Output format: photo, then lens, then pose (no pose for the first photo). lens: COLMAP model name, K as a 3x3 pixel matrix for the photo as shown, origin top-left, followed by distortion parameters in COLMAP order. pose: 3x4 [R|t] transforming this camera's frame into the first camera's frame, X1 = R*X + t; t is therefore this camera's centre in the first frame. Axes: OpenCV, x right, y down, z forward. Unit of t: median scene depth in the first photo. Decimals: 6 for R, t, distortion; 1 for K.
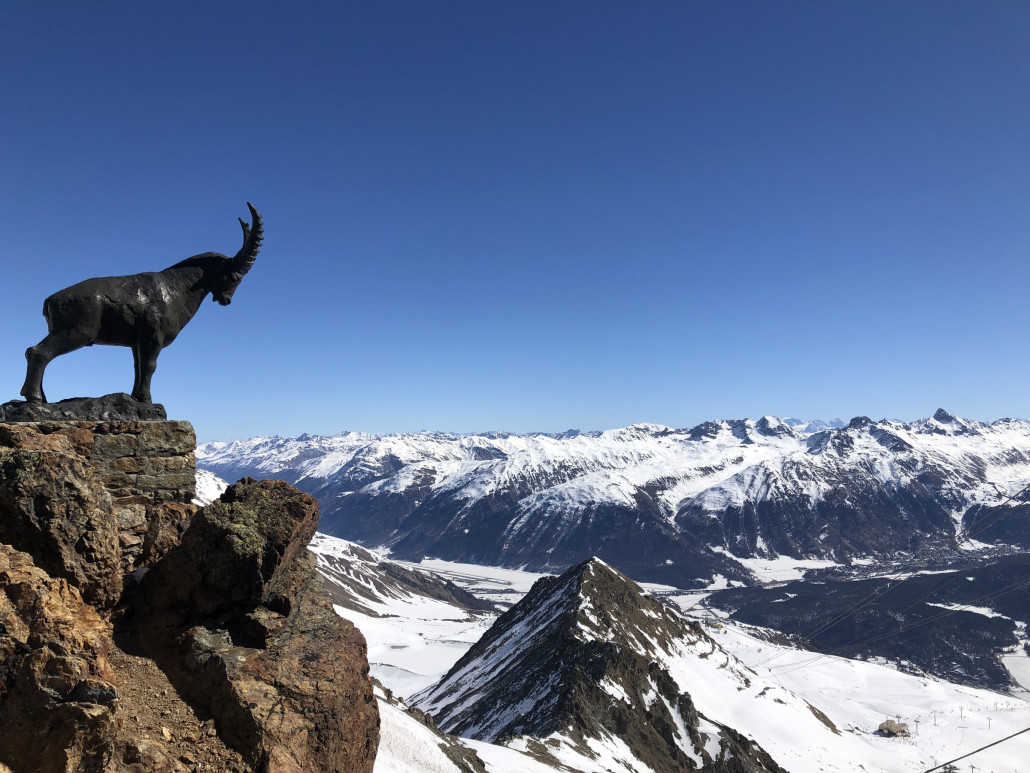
lens RADIAL K [[864.2, 0, 497.7], [0, 864.2, 388.3], [0, 0, 1]] dist [0.084994, -0.188501]
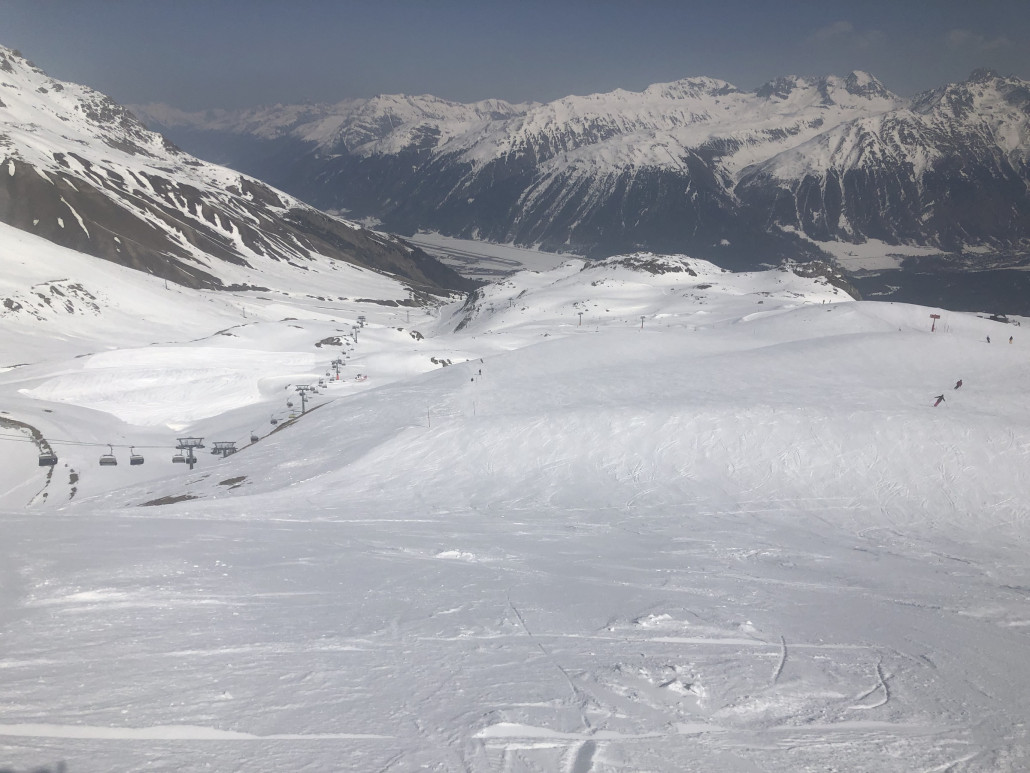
lens RADIAL K [[864.2, 0, 497.7], [0, 864.2, 388.3], [0, 0, 1]] dist [0.084994, -0.188501]
pose [[0.999091, 0.036568, -0.021889, 0.013810], [-0.026791, 0.938322, 0.344723, 0.051222], [0.033145, -0.343824, 0.938449, 0.188836]]
